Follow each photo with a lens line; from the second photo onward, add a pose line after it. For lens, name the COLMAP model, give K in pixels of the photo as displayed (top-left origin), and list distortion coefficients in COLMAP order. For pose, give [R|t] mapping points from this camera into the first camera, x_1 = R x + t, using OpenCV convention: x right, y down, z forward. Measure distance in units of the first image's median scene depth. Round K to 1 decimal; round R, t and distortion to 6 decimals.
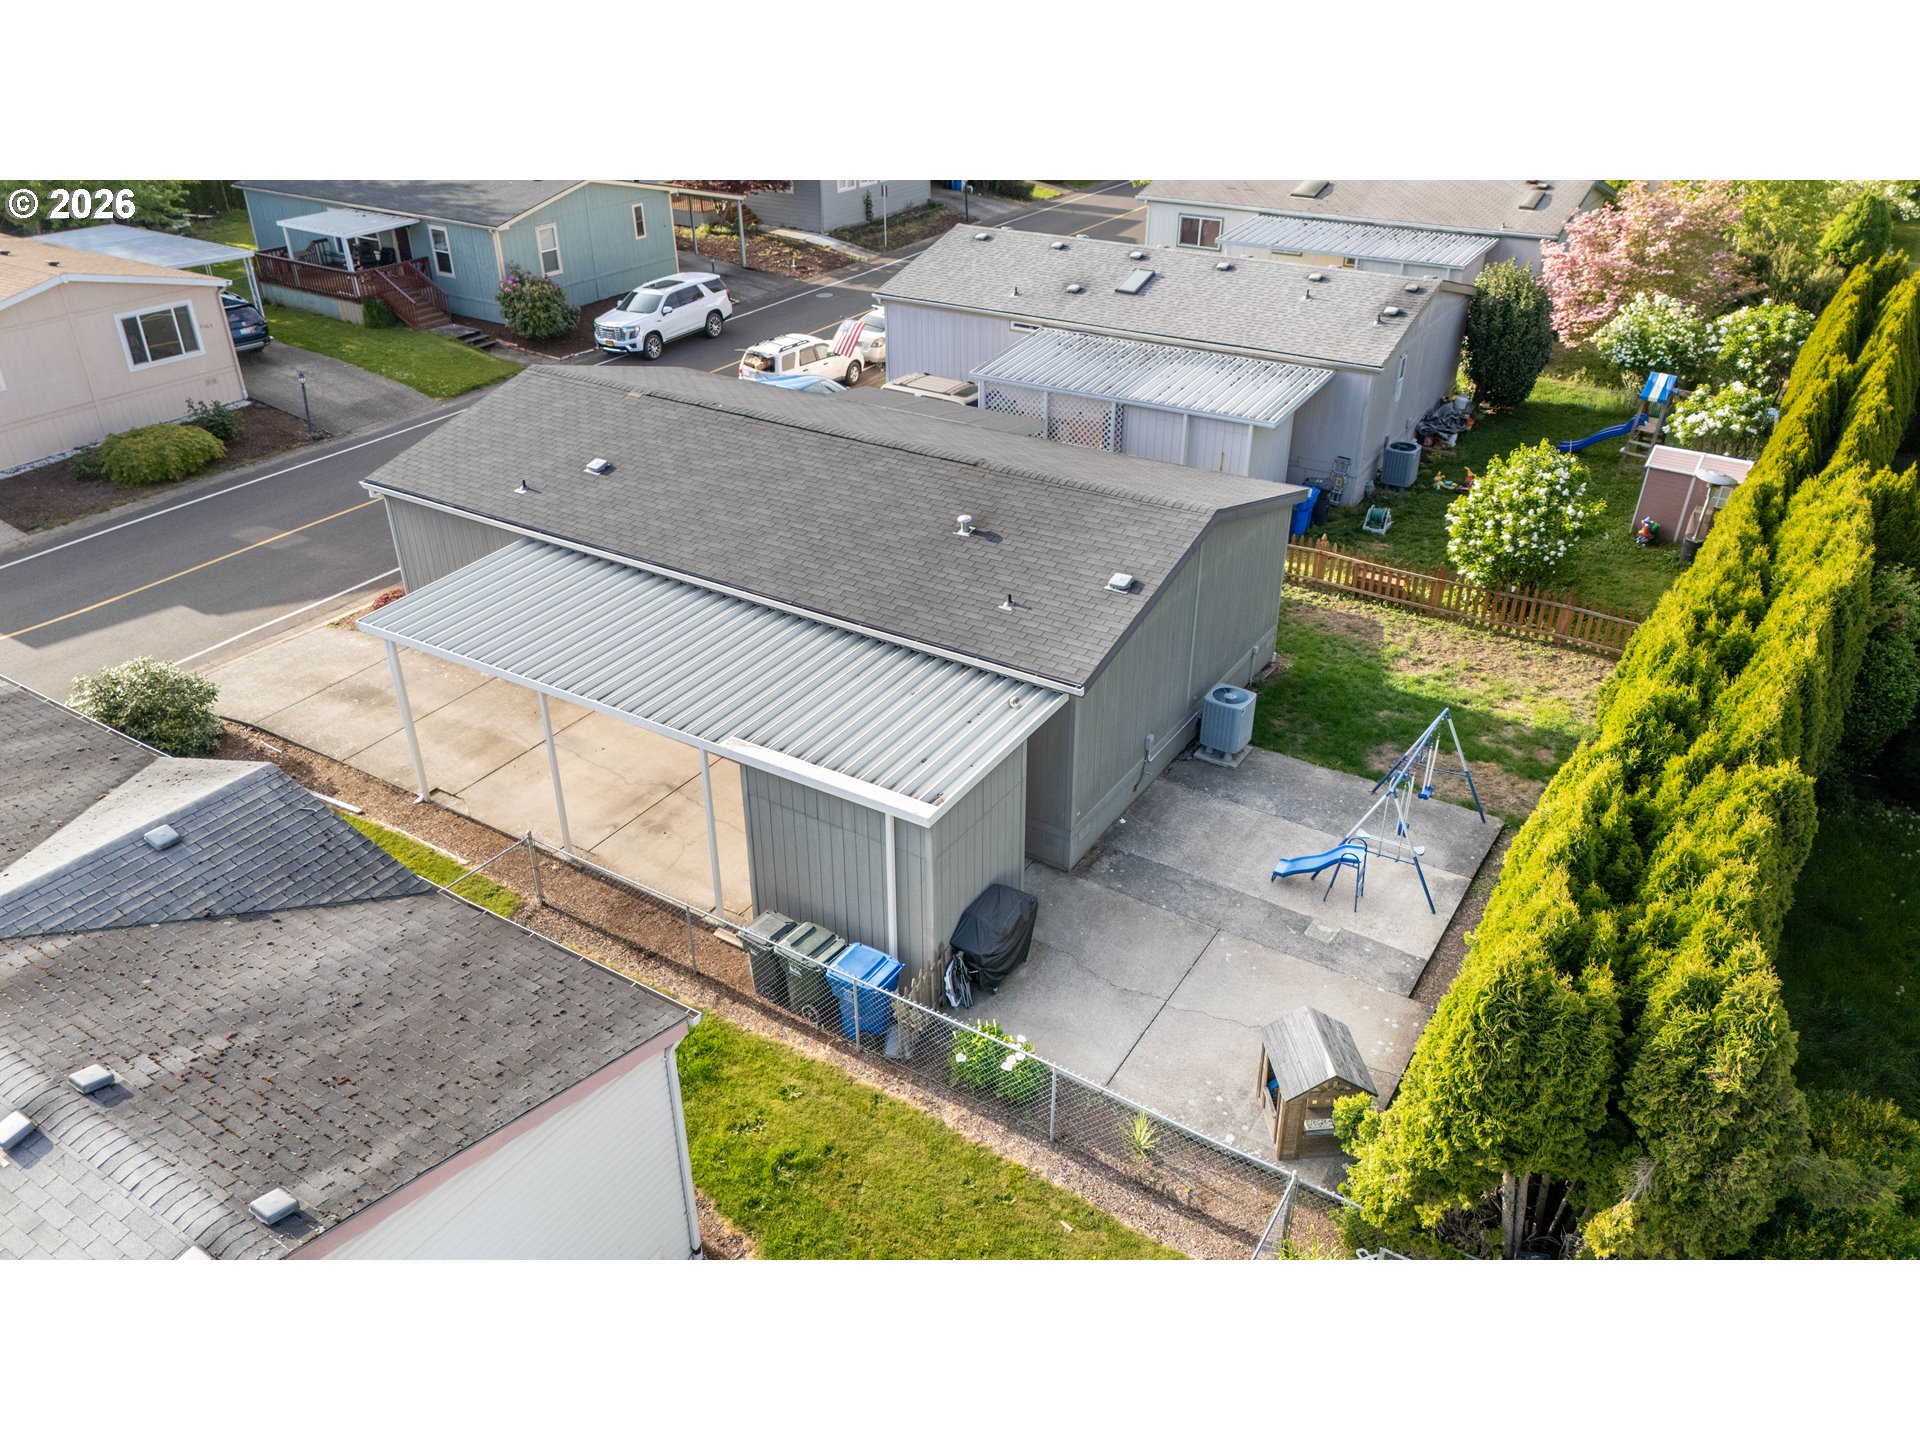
lens RADIAL K [[1446.9, 0, 960.0], [0, 1446.9, 720.0], [0, 0, 1]] dist [0.056205, -0.005491]
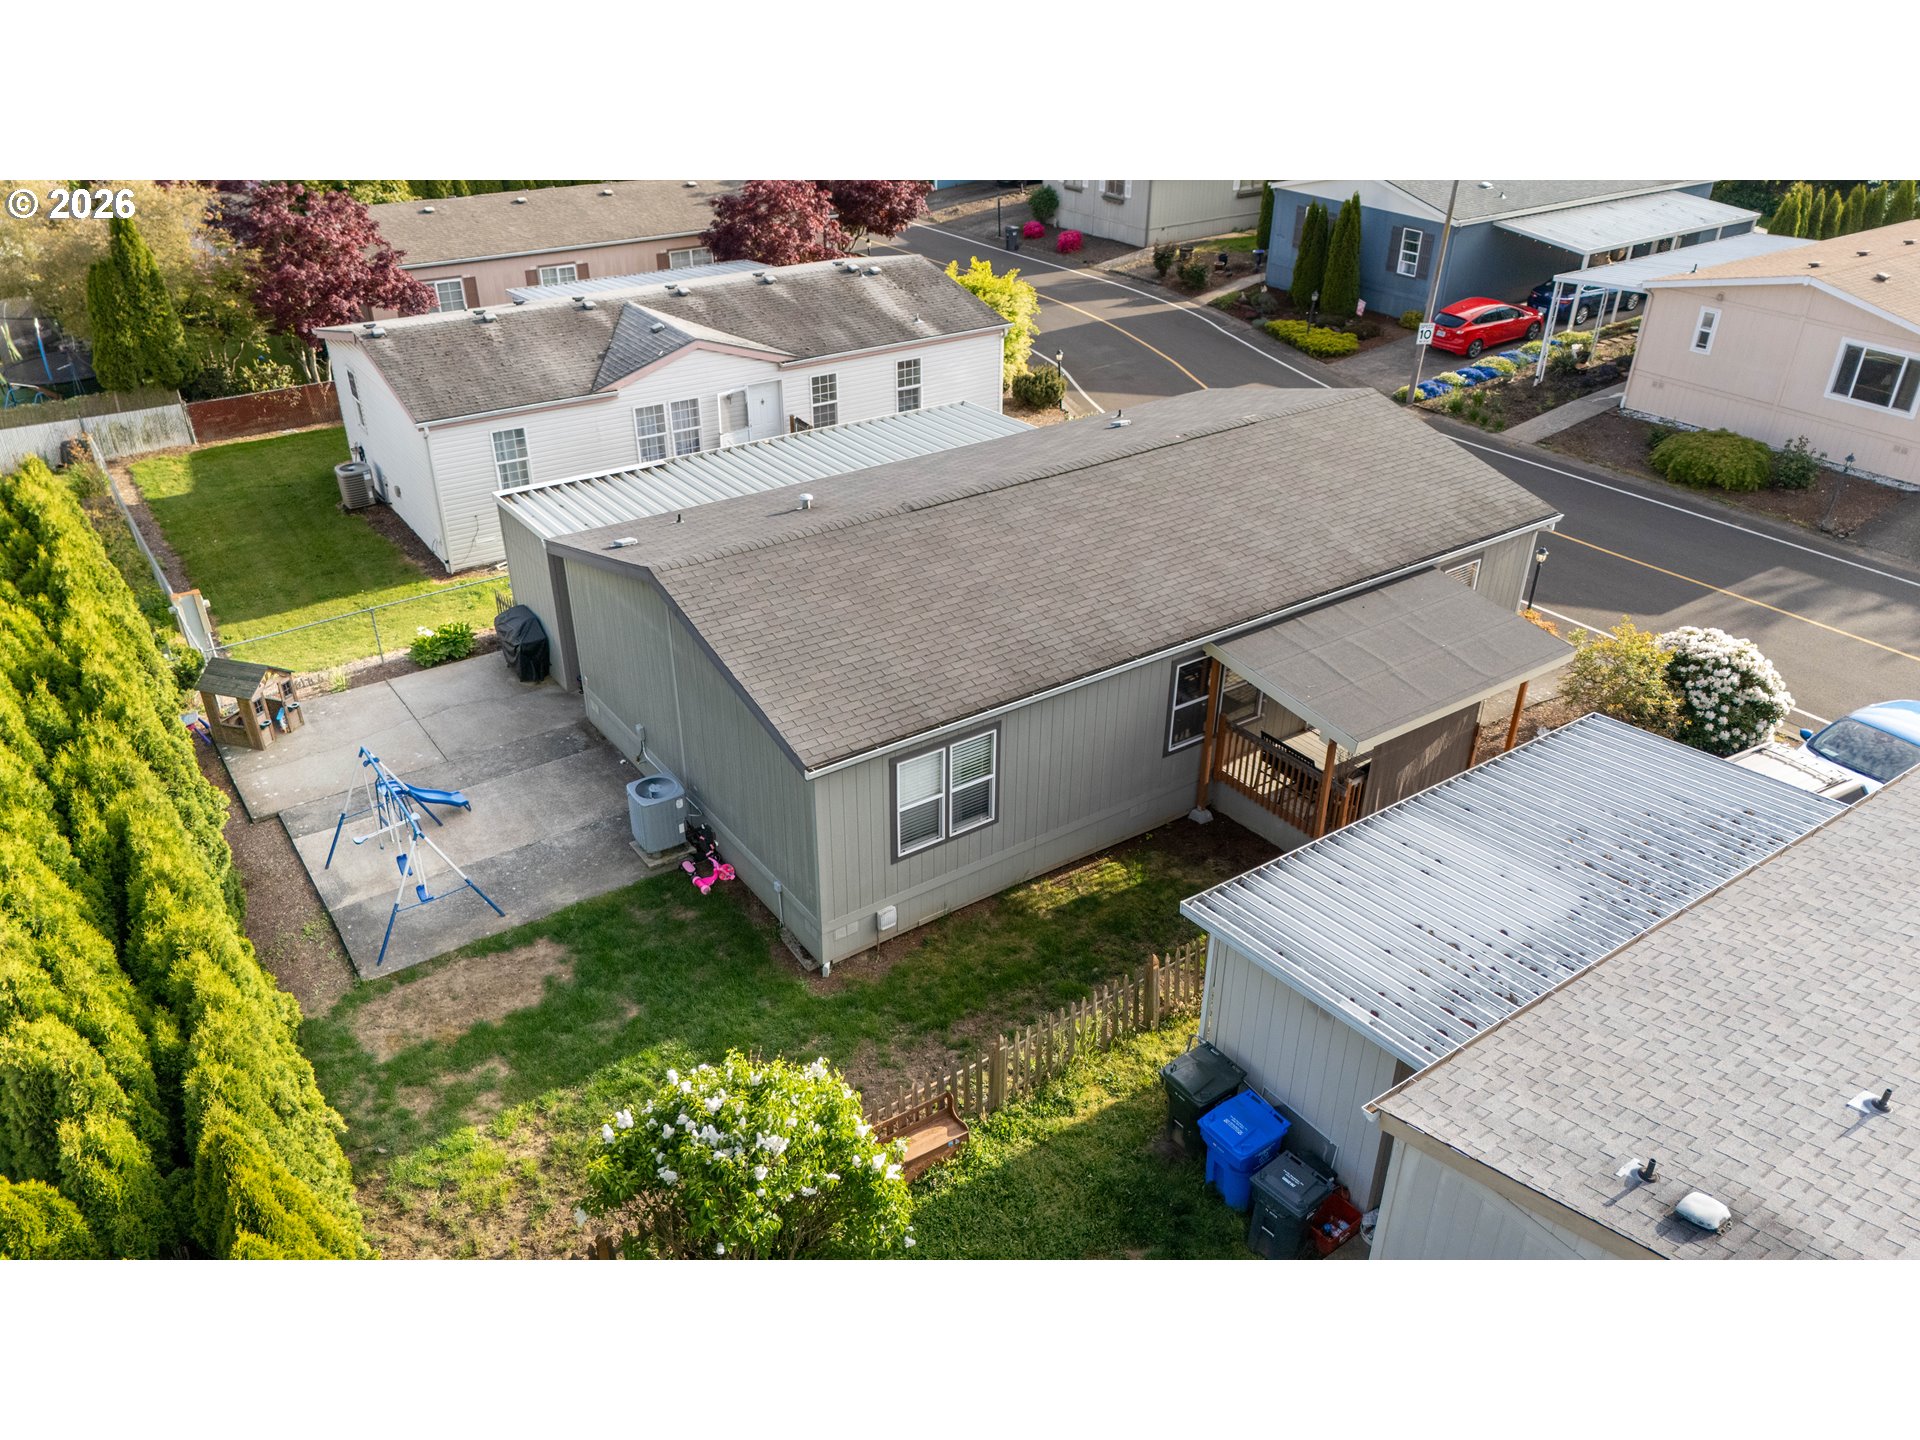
lens RADIAL K [[1446.9, 0, 960.0], [0, 1446.9, 720.0], [0, 0, 1]] dist [0.056205, -0.005491]
pose [[-0.364883, 0.461336, -0.808721, 0.539456], [-0.473633, 0.655846, 0.587825, -0.424677], [0.801581, 0.597524, -0.020803, 0.754510]]
